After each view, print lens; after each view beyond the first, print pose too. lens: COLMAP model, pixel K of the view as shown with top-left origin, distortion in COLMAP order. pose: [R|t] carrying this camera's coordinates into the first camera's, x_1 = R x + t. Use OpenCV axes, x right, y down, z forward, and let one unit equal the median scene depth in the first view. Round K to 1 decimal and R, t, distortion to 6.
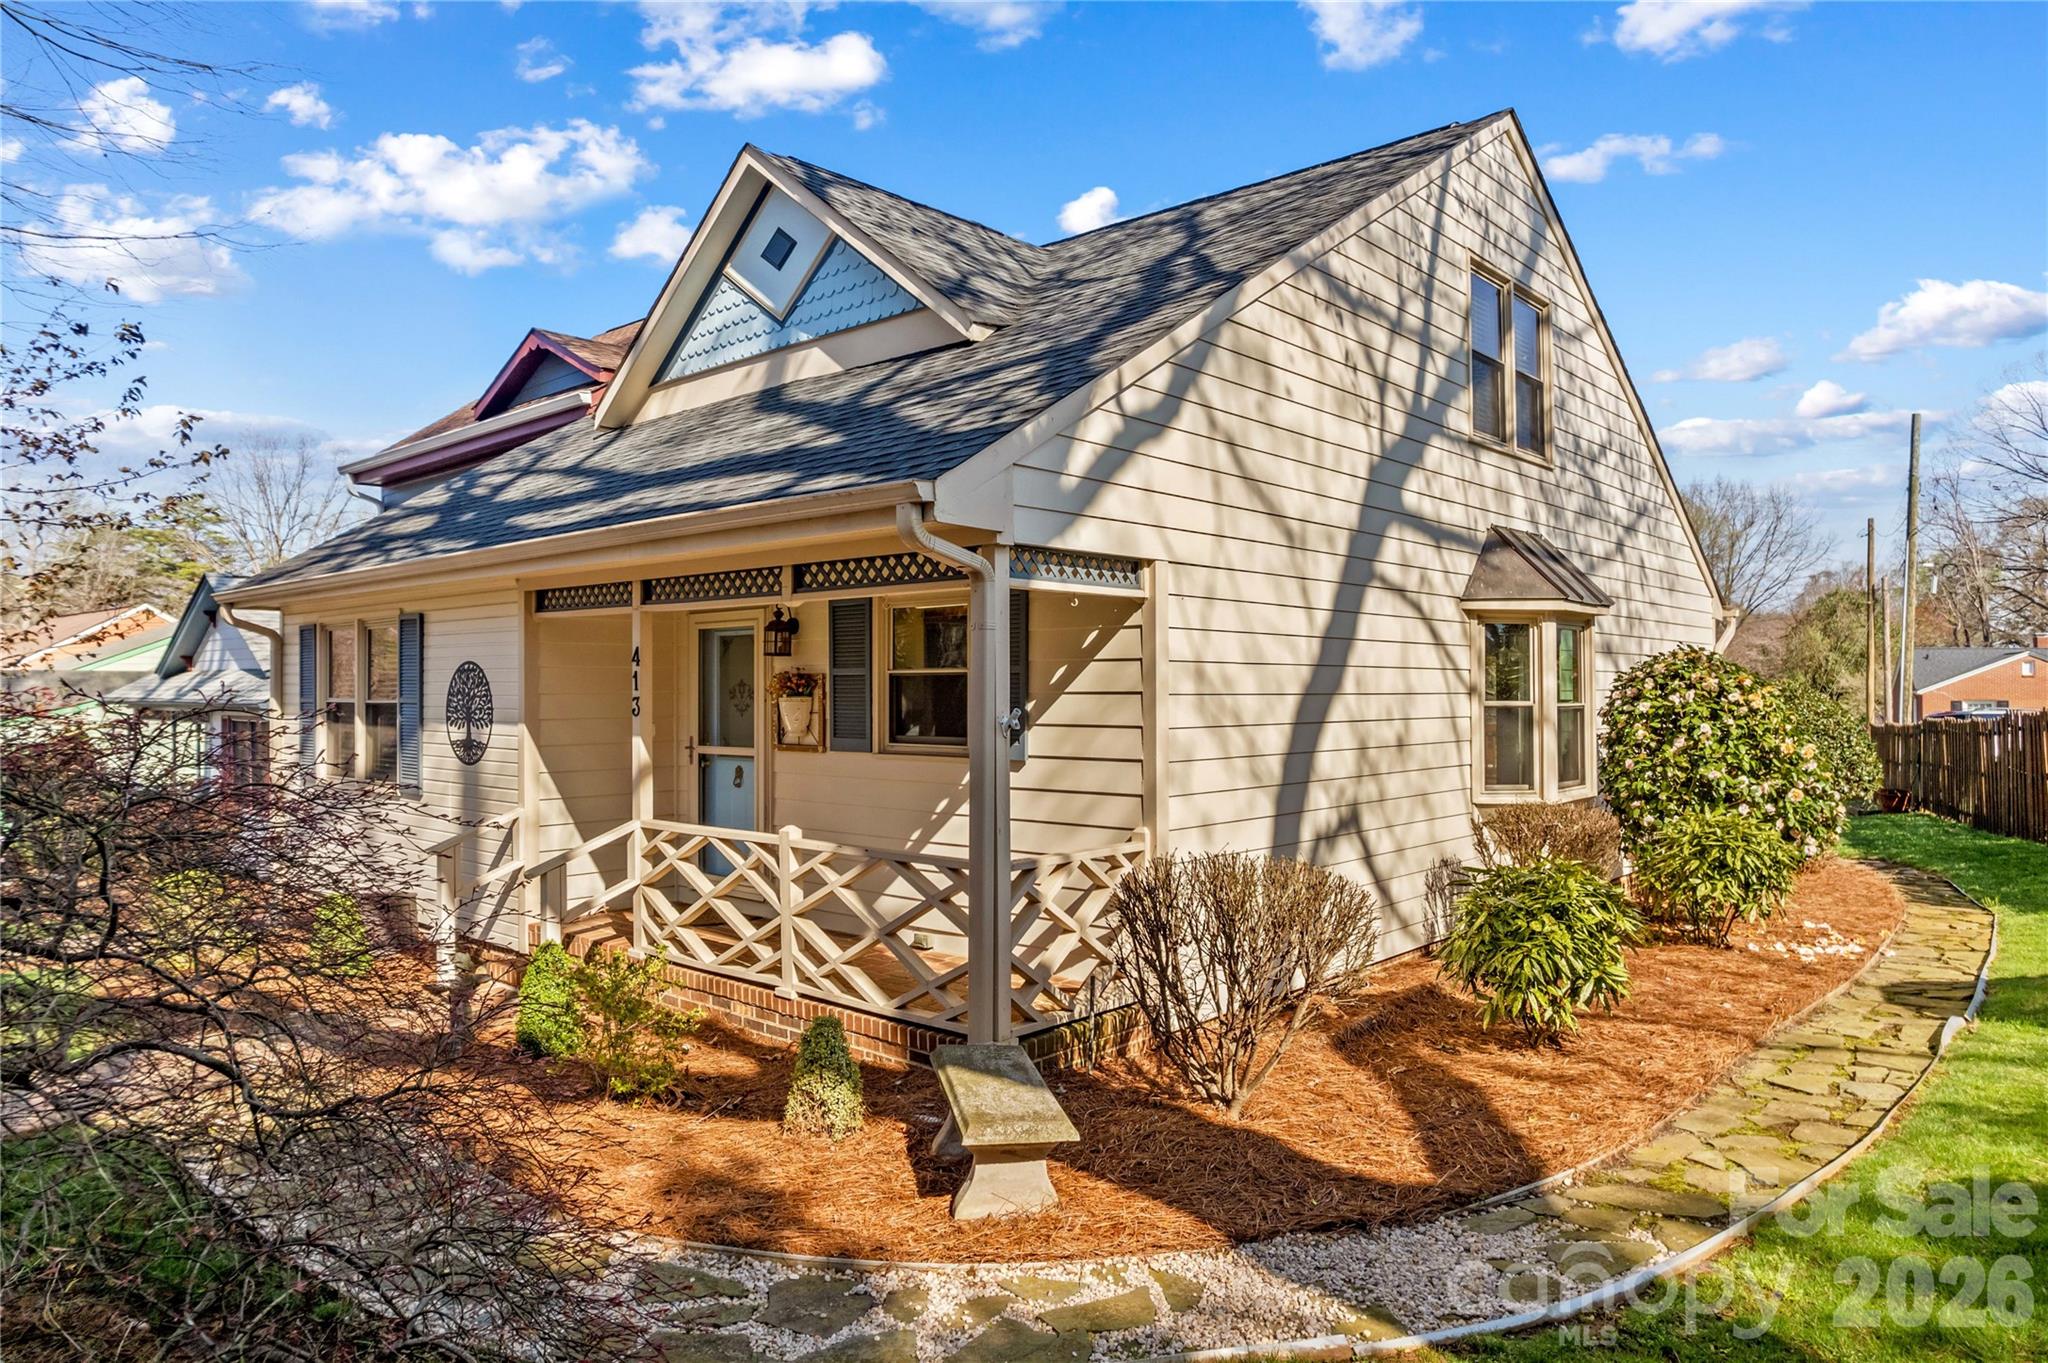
lens RADIAL K [[1305.1, 0, 1015.7], [0, 1305.1, 681.0], [0, 0, 1]] dist [-0.072928, 0.059304]
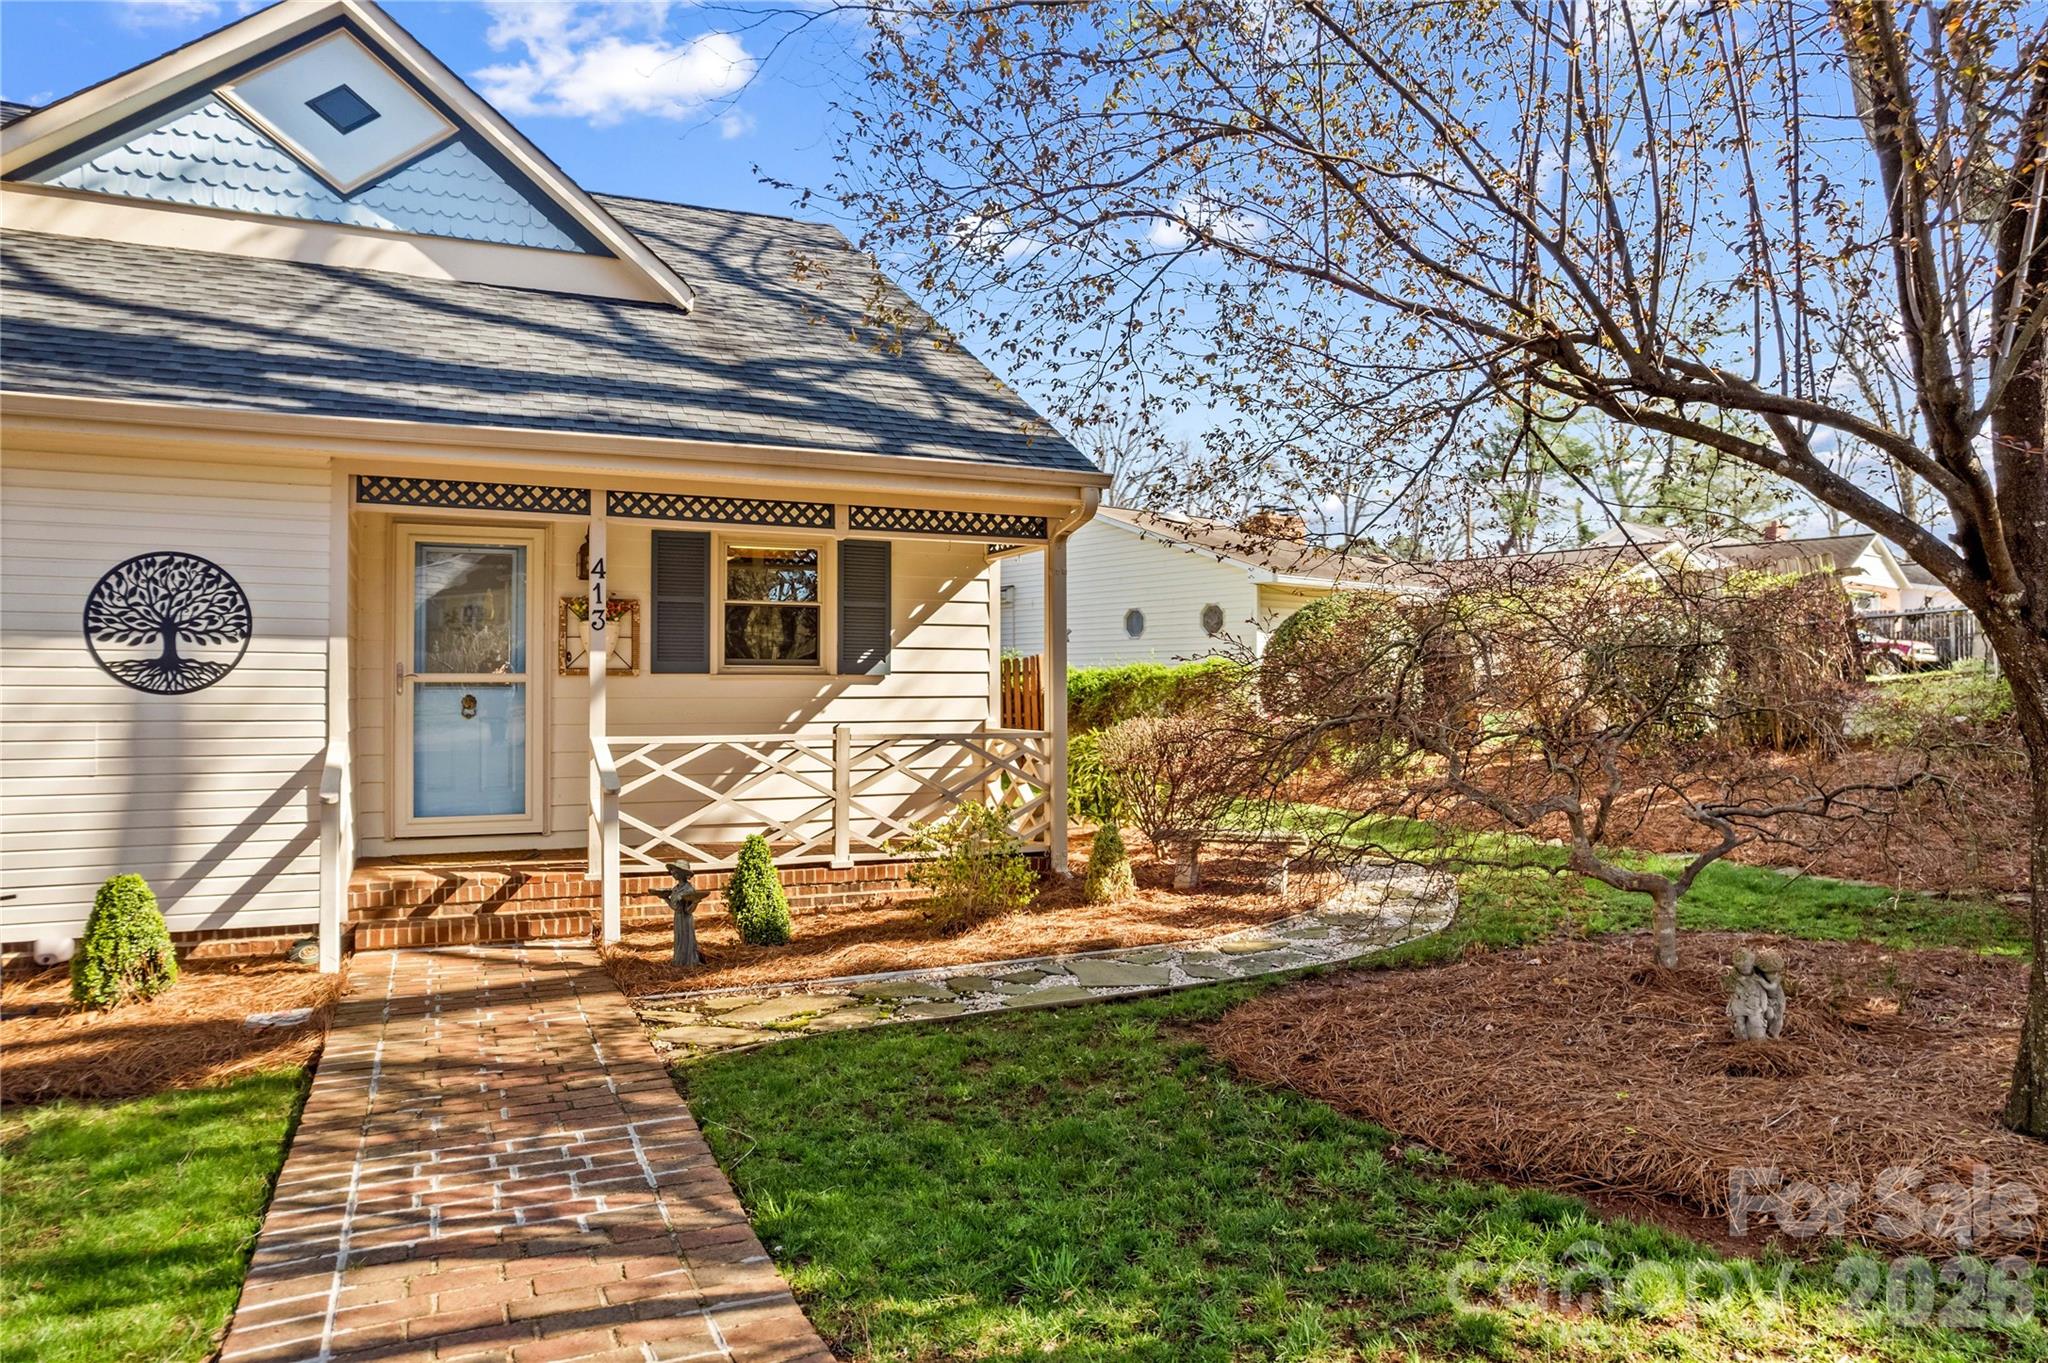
lens RADIAL K [[1305.1, 0, 1015.7], [0, 1305.1, 681.0], [0, 0, 1]] dist [-0.072928, 0.059304]
pose [[0.426276, 0.009820, 0.904540, -0.899630], [-0.008376, 0.999941, -0.006909, 0.060098], [-0.904554, -0.004631, 0.426333, 0.269131]]
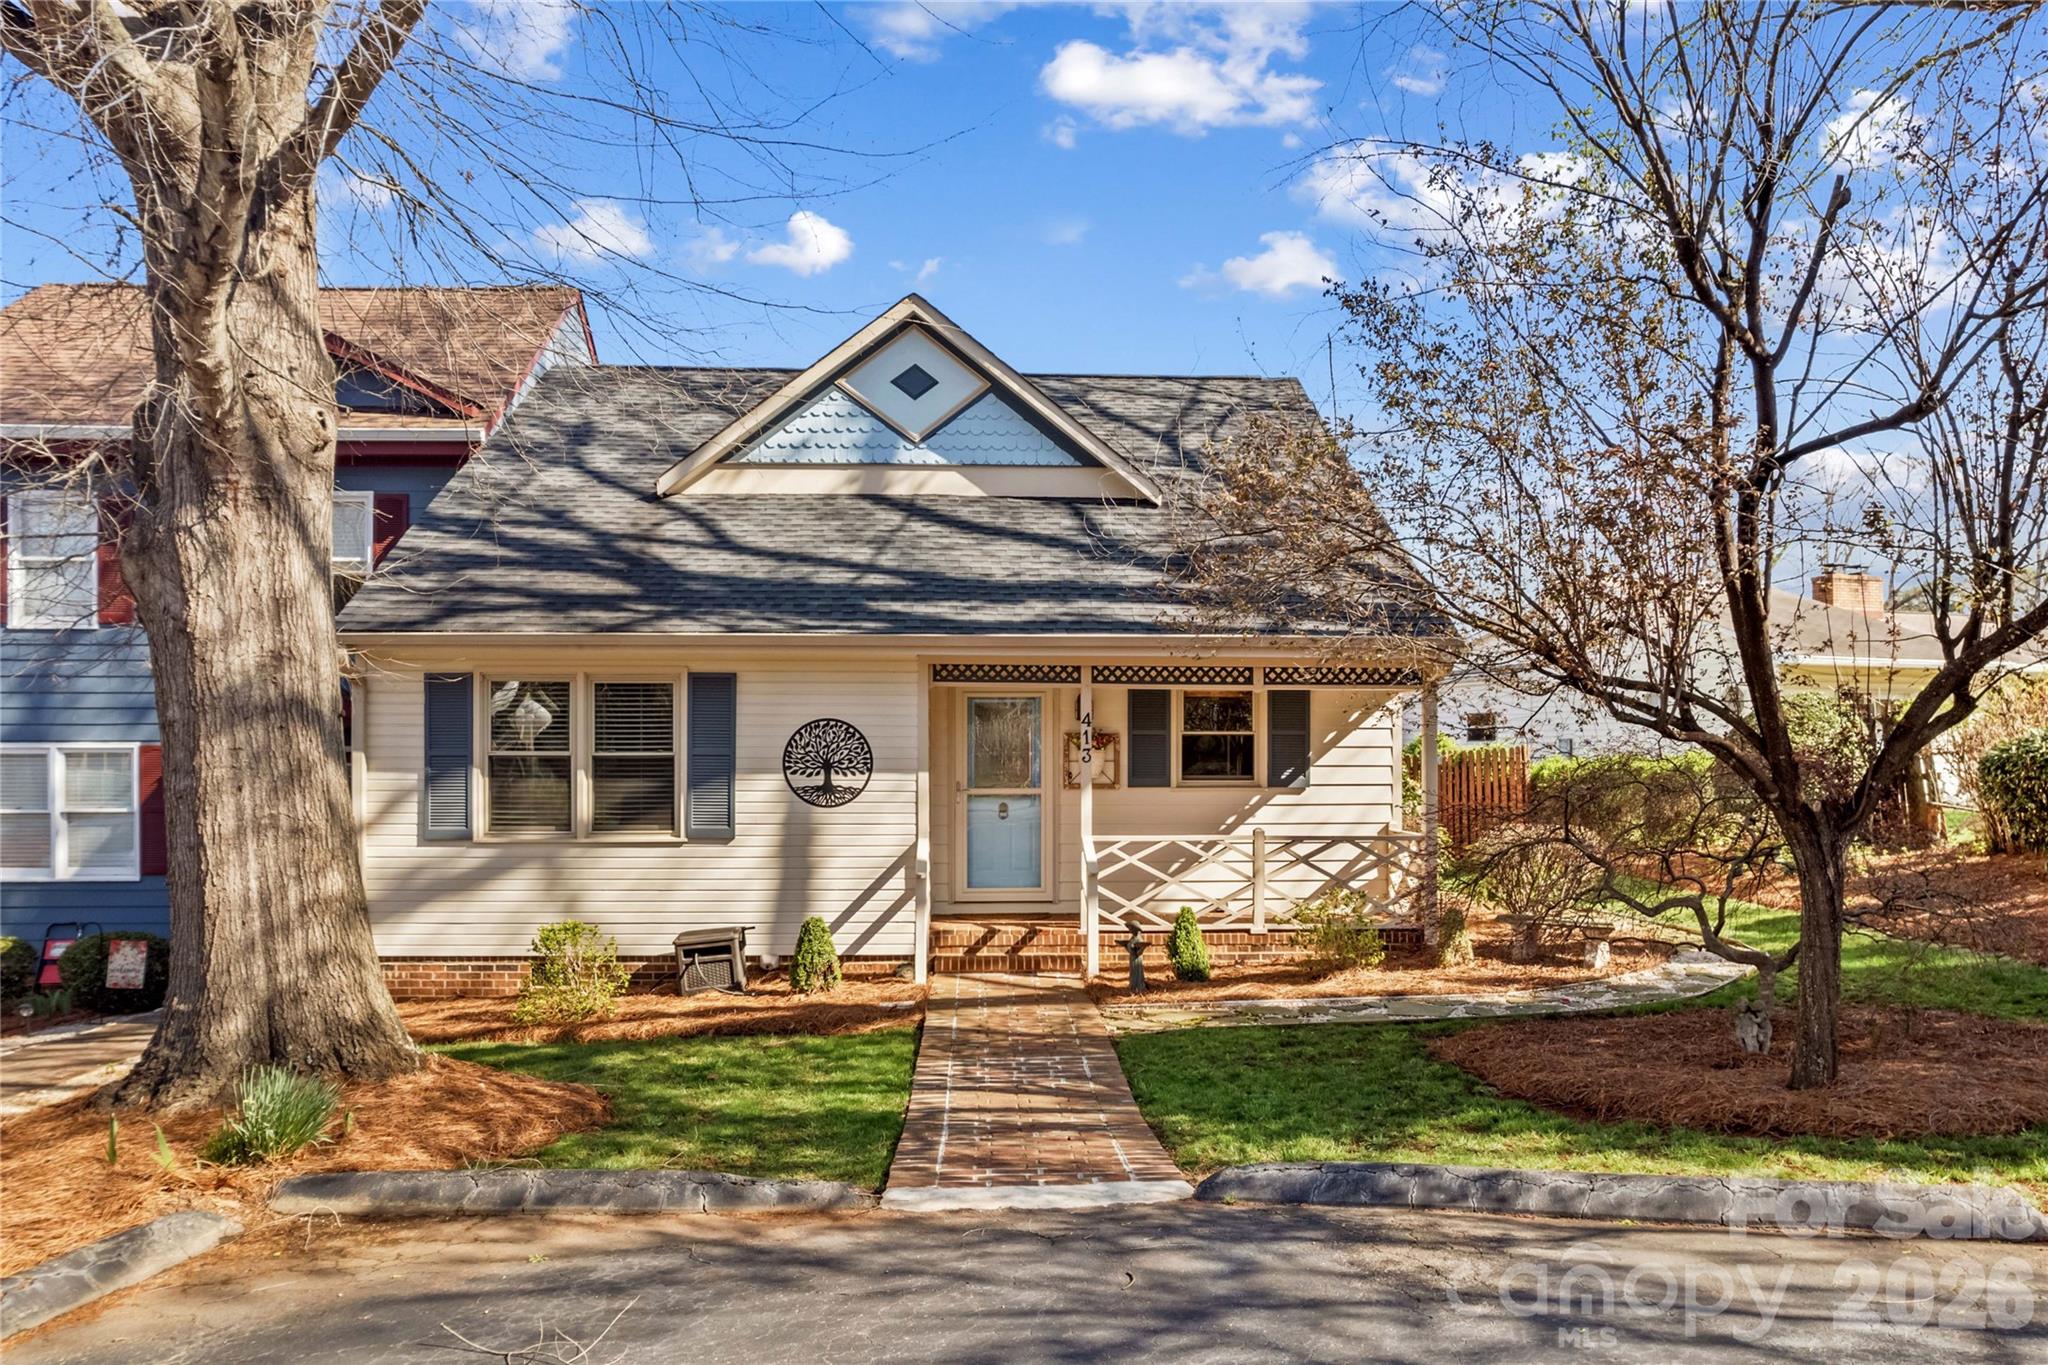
lens RADIAL K [[1466.4, 0, 1074.9], [0, 1466.4, 758.1], [0, 0, 1]] dist [-0.030380, 0.001052]
pose [[0.710867, 0.001879, 0.703324, -1.231840], [-0.007271, 0.999963, 0.004678, 0.013137], [-0.703289, -0.008440, 0.710854, -0.099326]]
